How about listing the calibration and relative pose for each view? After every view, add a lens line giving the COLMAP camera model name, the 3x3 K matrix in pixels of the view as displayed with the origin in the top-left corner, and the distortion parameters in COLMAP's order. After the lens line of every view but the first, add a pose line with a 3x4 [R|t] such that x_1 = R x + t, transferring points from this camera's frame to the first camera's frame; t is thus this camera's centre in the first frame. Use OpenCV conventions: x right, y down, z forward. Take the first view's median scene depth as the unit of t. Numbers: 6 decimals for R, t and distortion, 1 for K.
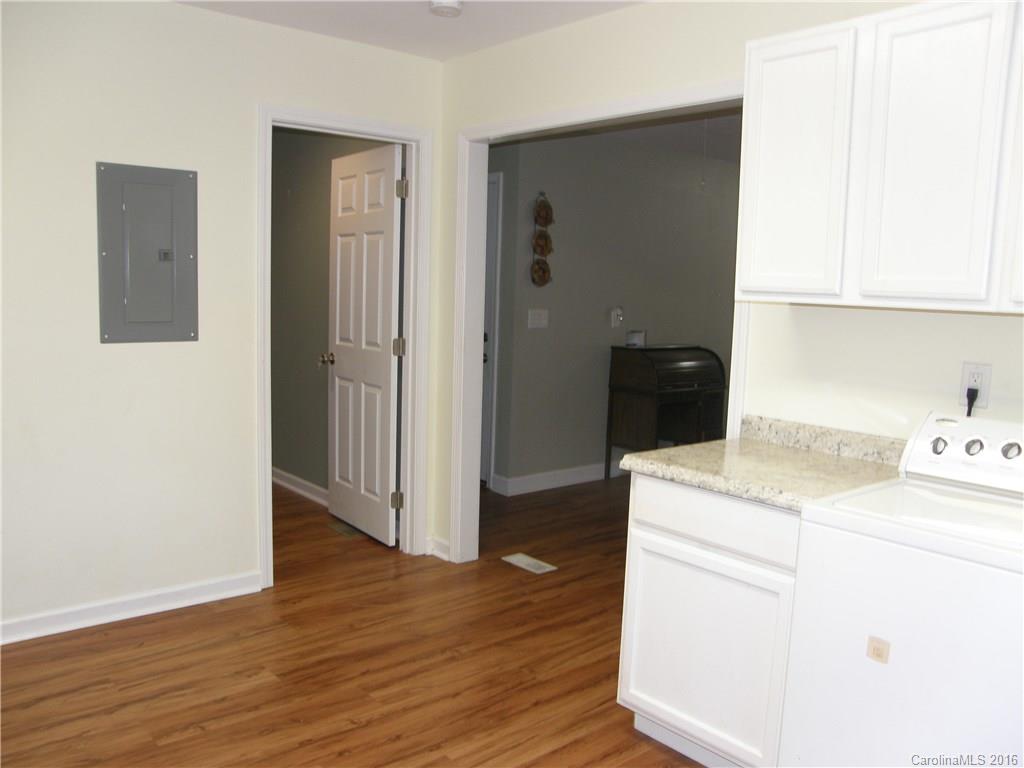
lens RADIAL K [[827.0, 0, 517.7], [0, 827.0, 382.4], [0, 0, 1]] dist [-0.139605, 0.082919]
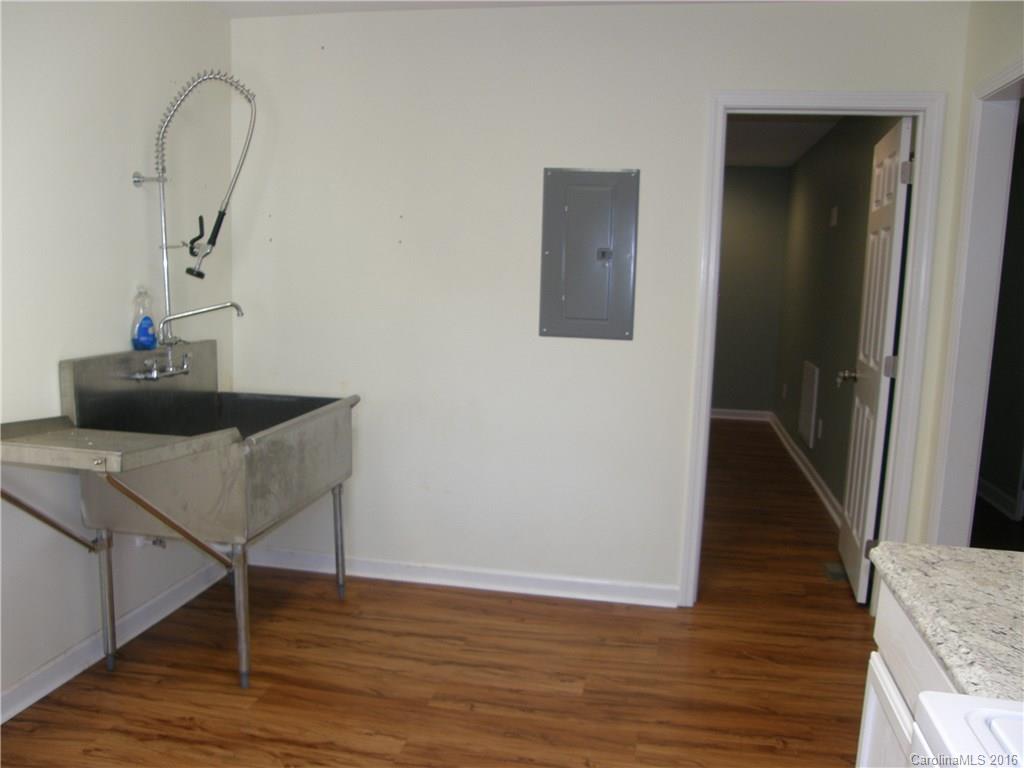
lens RADIAL K [[827.0, 0, 512.7], [0, 827.0, 388.5], [0, 0, 1]] dist [-0.139605, 0.082919]
pose [[0.625612, 0.095782, -0.774232, 0.337898], [-0.101329, 0.994004, 0.041093, -0.021755], [0.773526, 0.052744, 0.631566, 0.286308]]
